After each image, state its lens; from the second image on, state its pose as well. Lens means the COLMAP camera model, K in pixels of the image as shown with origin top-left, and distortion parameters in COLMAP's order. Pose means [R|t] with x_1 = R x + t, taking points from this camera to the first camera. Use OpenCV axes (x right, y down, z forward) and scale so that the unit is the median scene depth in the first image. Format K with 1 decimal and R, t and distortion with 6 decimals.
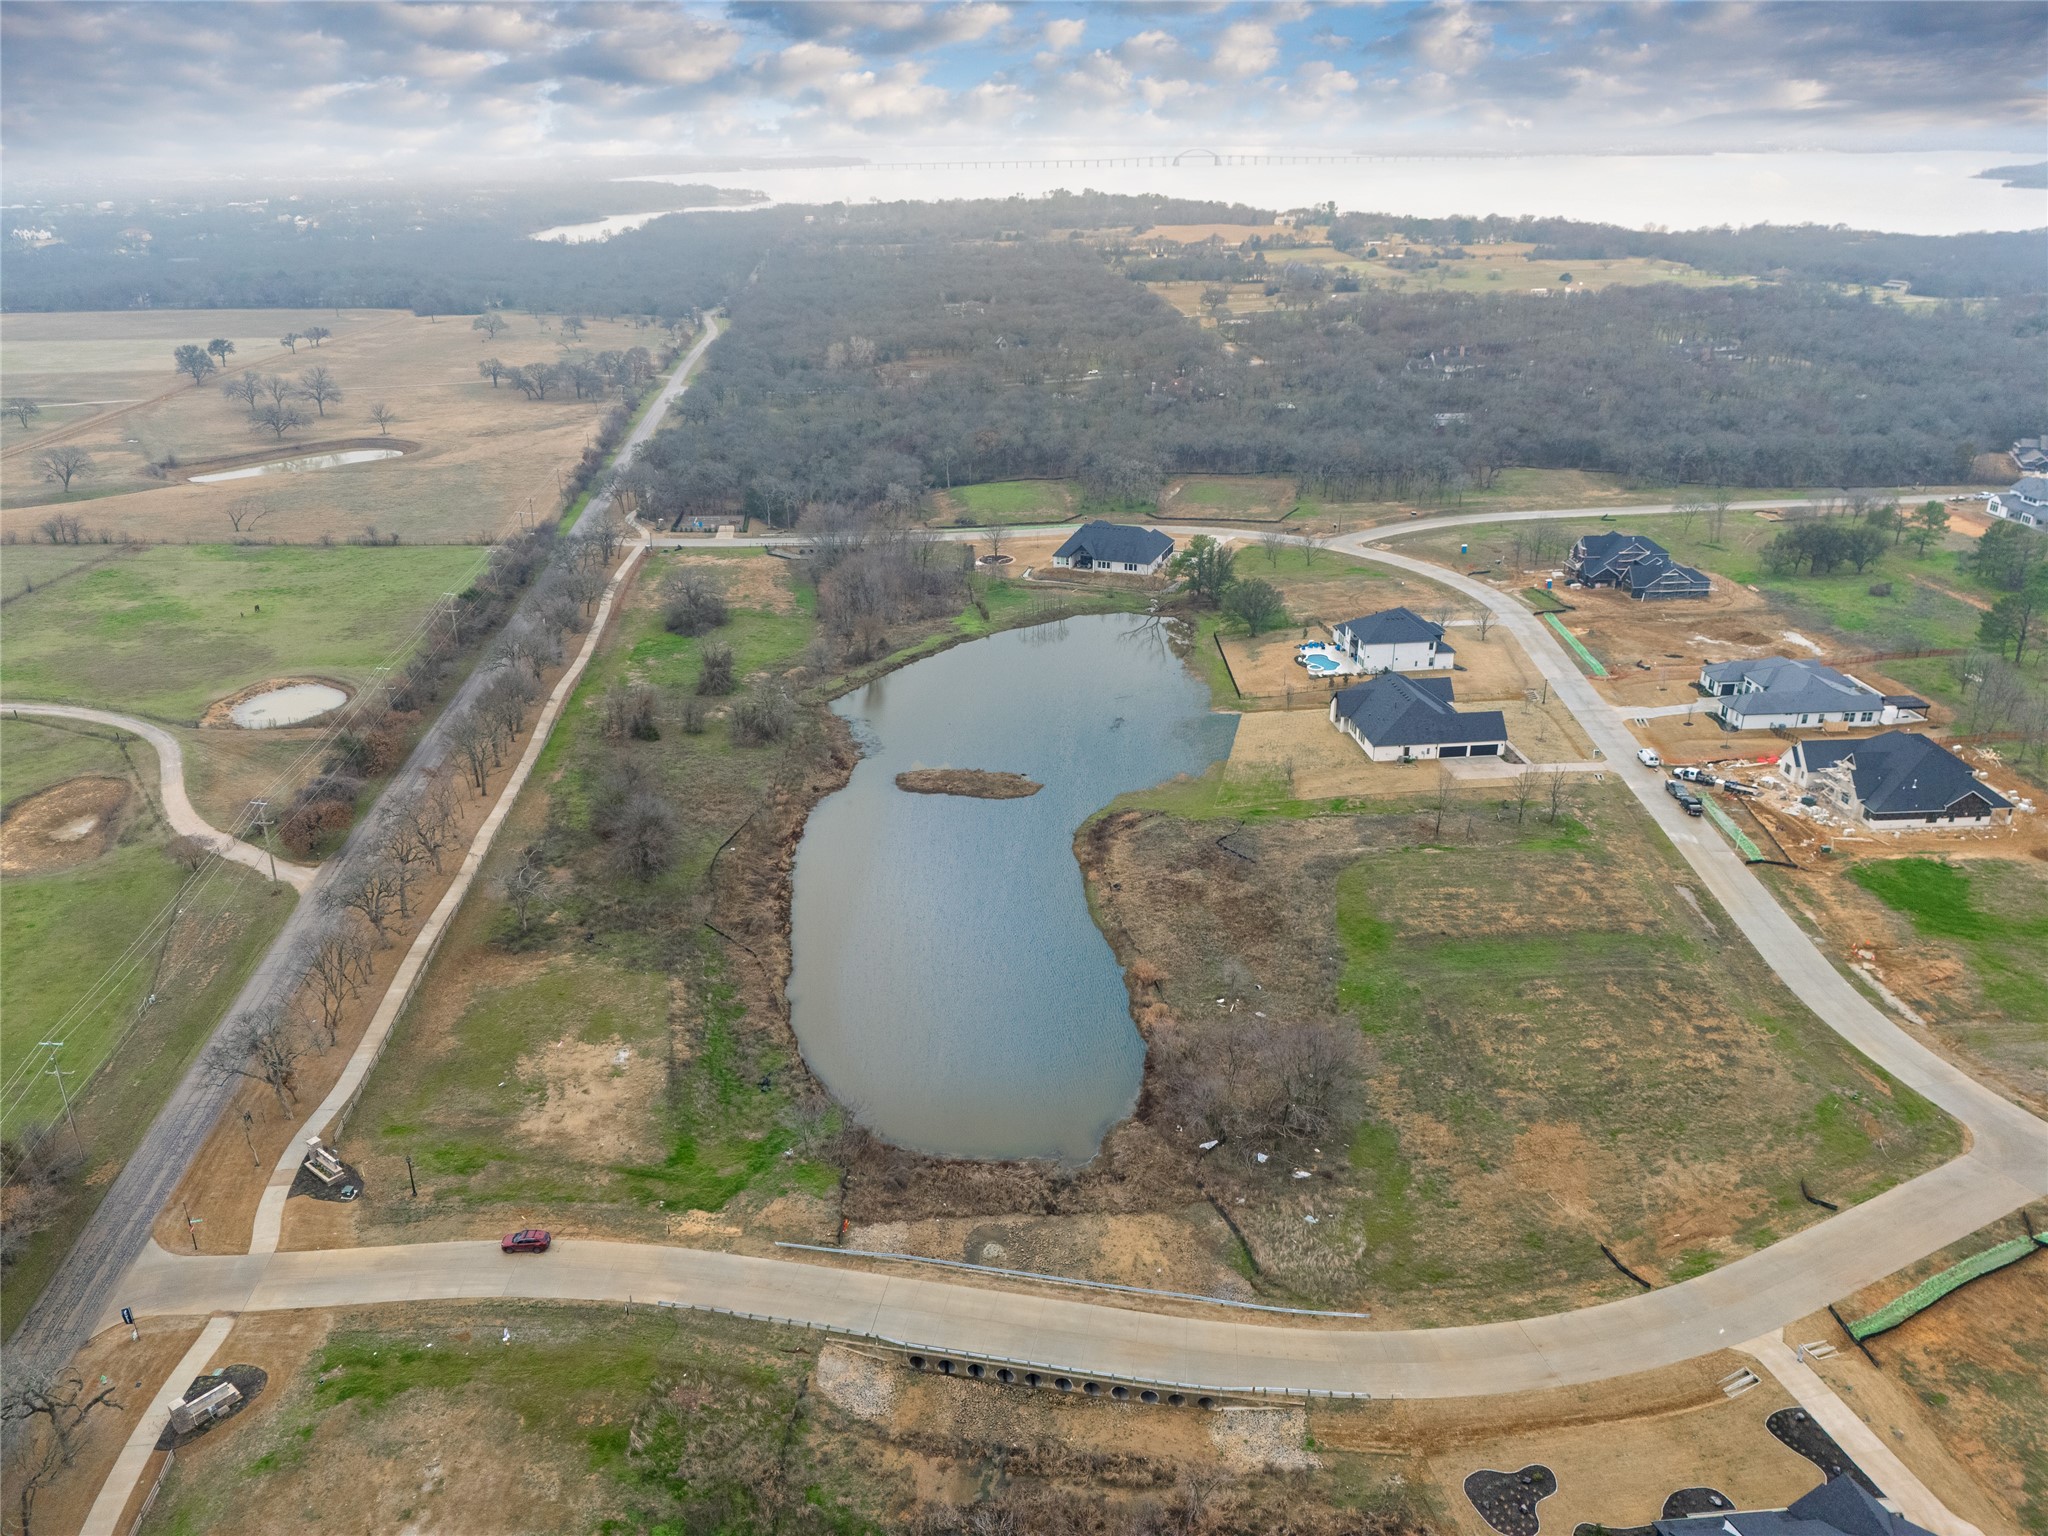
lens RADIAL K [[1480.8, 0, 1031.1], [0, 1480.8, 771.0], [0, 0, 1]] dist [0.084477, -0.078324]
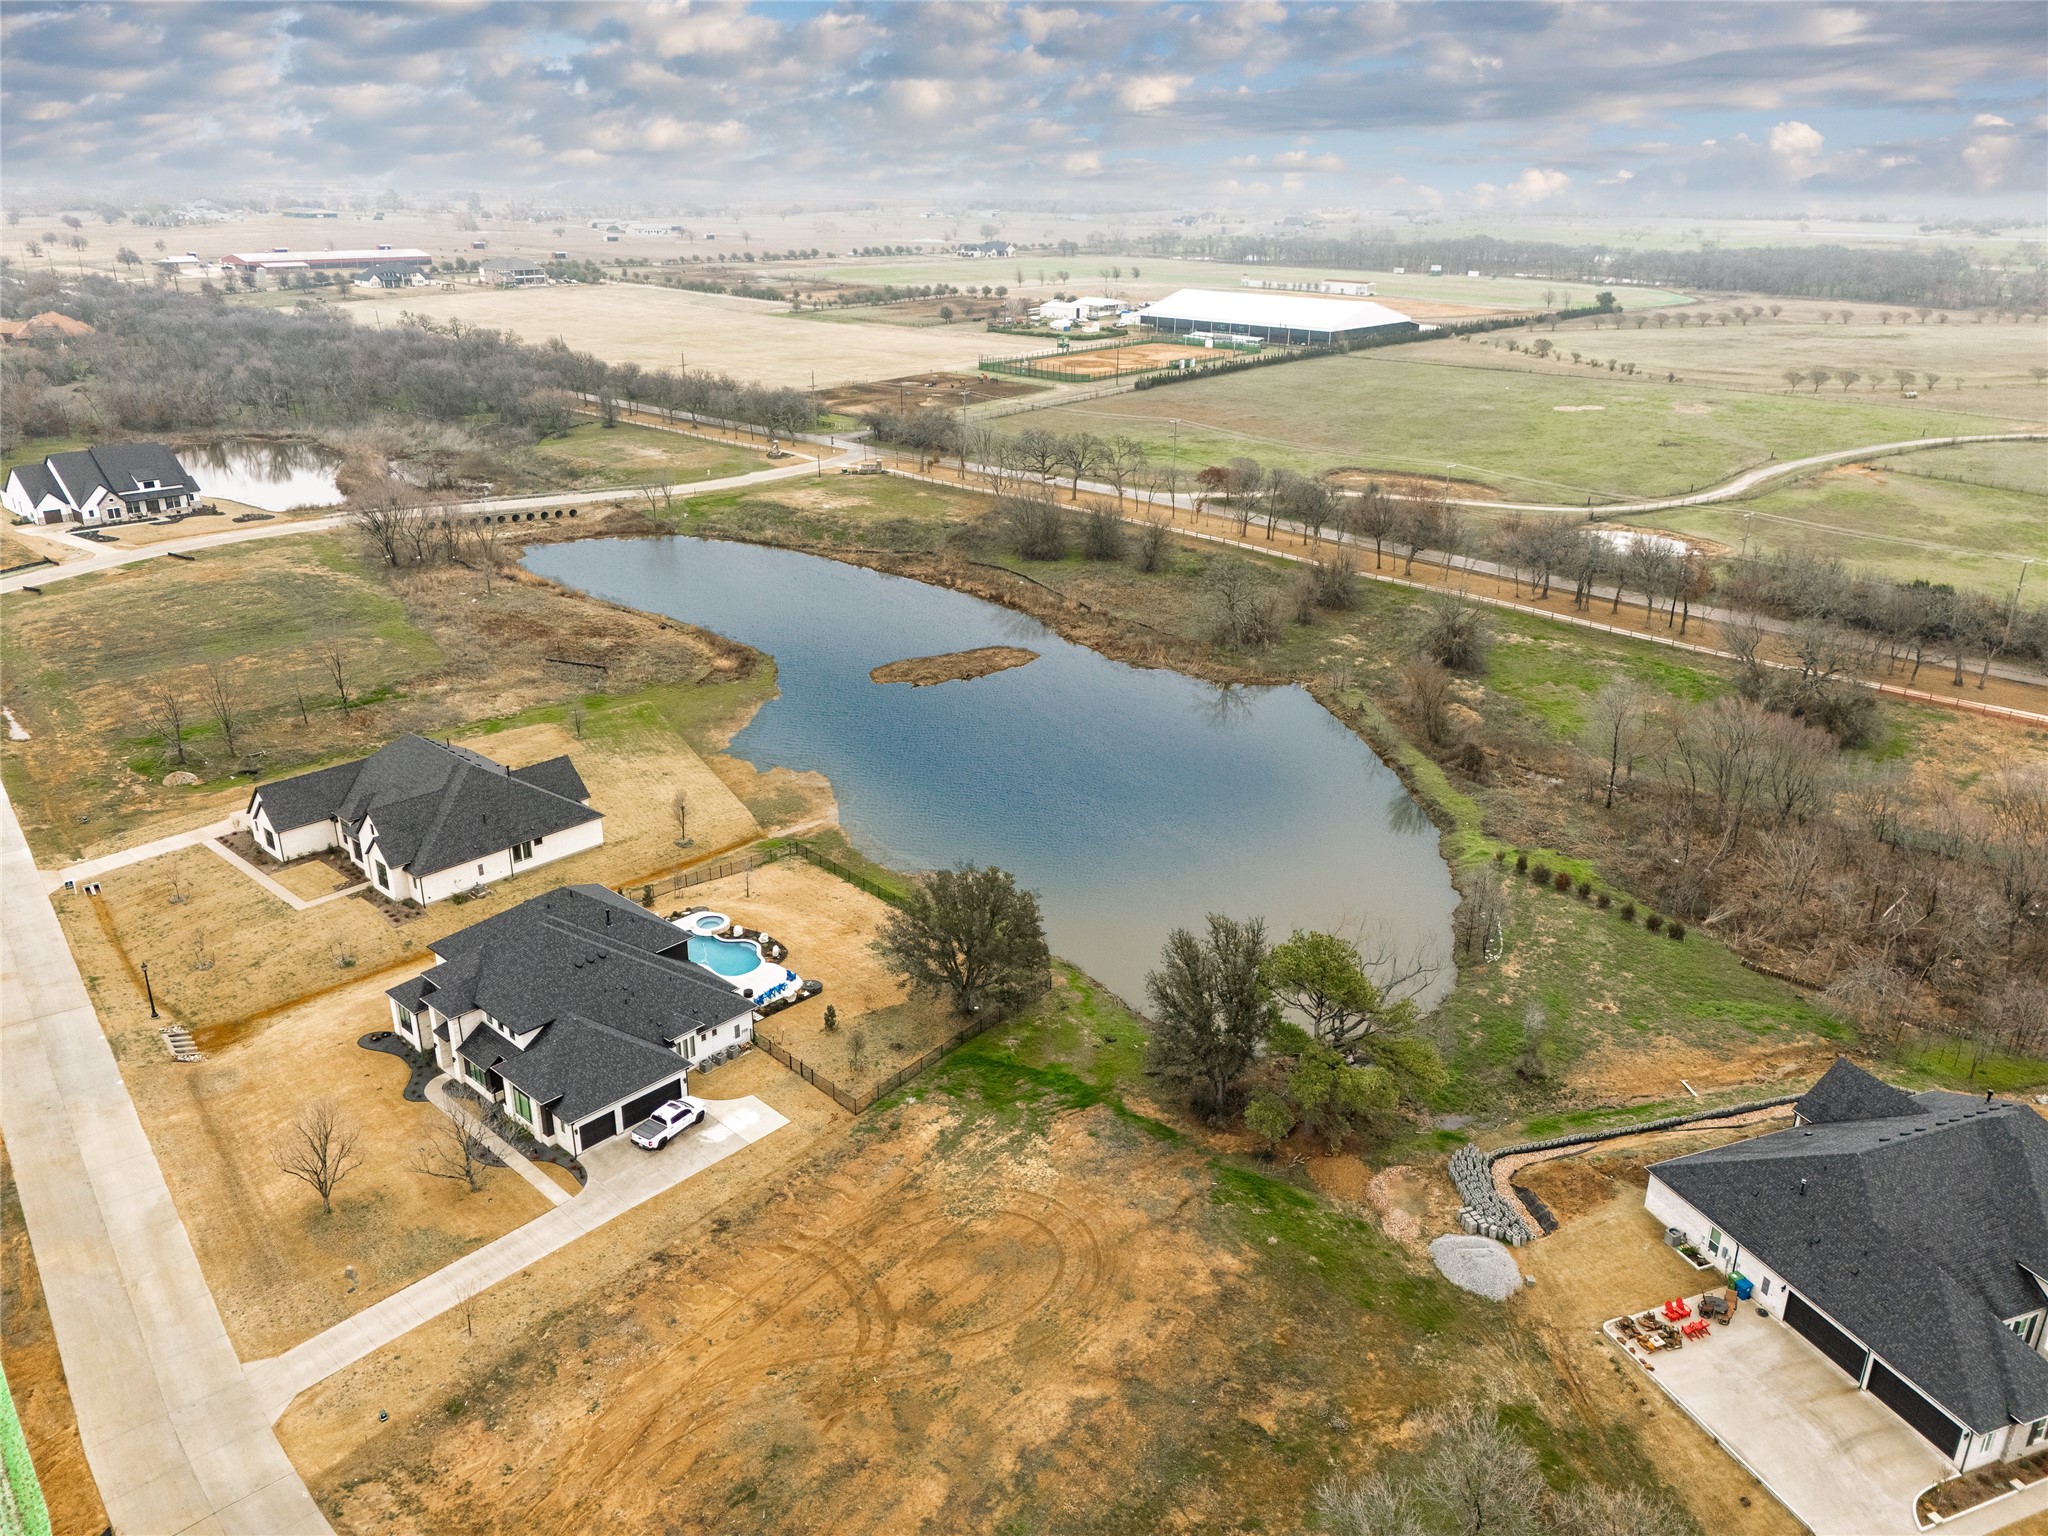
lens RADIAL K [[1516.6, 0, 1020.6], [0, 1516.6, 740.4], [0, 0, 1]] dist [0.107641, -0.188885]
pose [[-0.753918, 0.226489, -0.616694, 0.577943], [-0.271382, 0.747499, 0.606298, -0.607360], [0.598298, 0.624459, -0.502087, 1.862061]]
